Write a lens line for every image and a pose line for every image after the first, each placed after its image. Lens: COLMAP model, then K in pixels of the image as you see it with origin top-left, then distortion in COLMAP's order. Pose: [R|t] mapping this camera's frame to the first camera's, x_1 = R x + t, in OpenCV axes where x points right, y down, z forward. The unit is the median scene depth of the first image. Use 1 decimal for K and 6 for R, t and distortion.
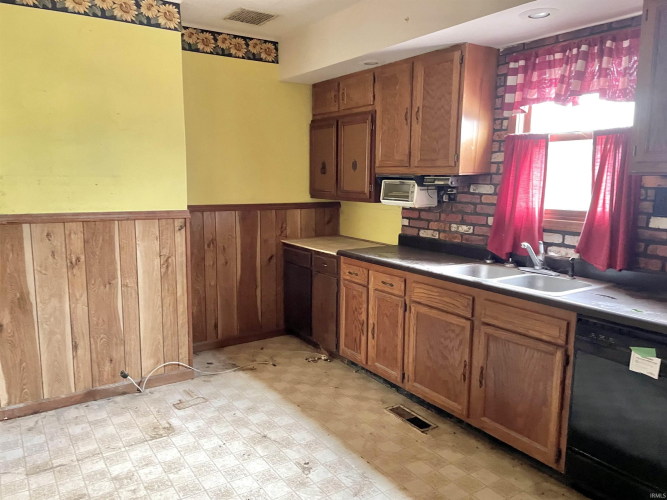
lens RADIAL K [[507.0, 0, 326.8], [0, 507.0, 255.8], [0, 0, 1]] dist [0.063279, -0.035690]
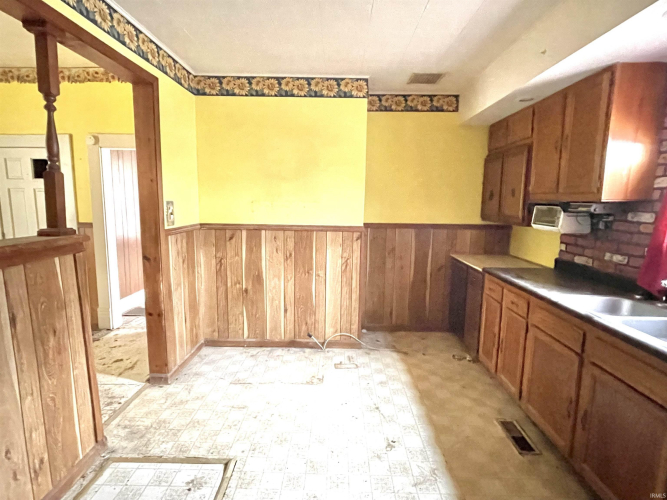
lens RADIAL K [[361.8, 0, 331.1], [0, 361.8, 250.6], [0, 0, 1]] dist [-0.008757, 0.004442]
pose [[0.822204, 0.081774, -0.563288, 0.220846], [-0.095363, 0.995428, 0.005313, -0.022154], [0.561148, 0.049349, 0.826243, 0.159560]]
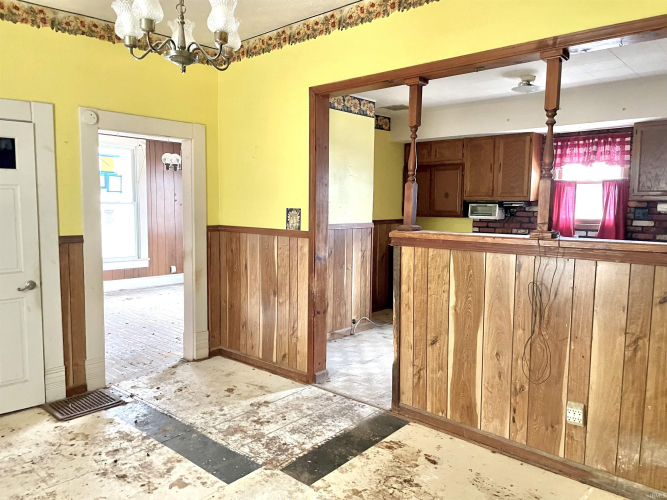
lens RADIAL K [[507.0, 0, 336.2], [0, 507.0, 251.0], [0, 0, 1]] dist [0.063279, -0.035690]
pose [[0.968153, -0.025404, 0.249066, -0.844256], [0.039981, 0.997760, -0.053642, 0.088895], [-0.247145, 0.061891, 0.967000, -0.575884]]
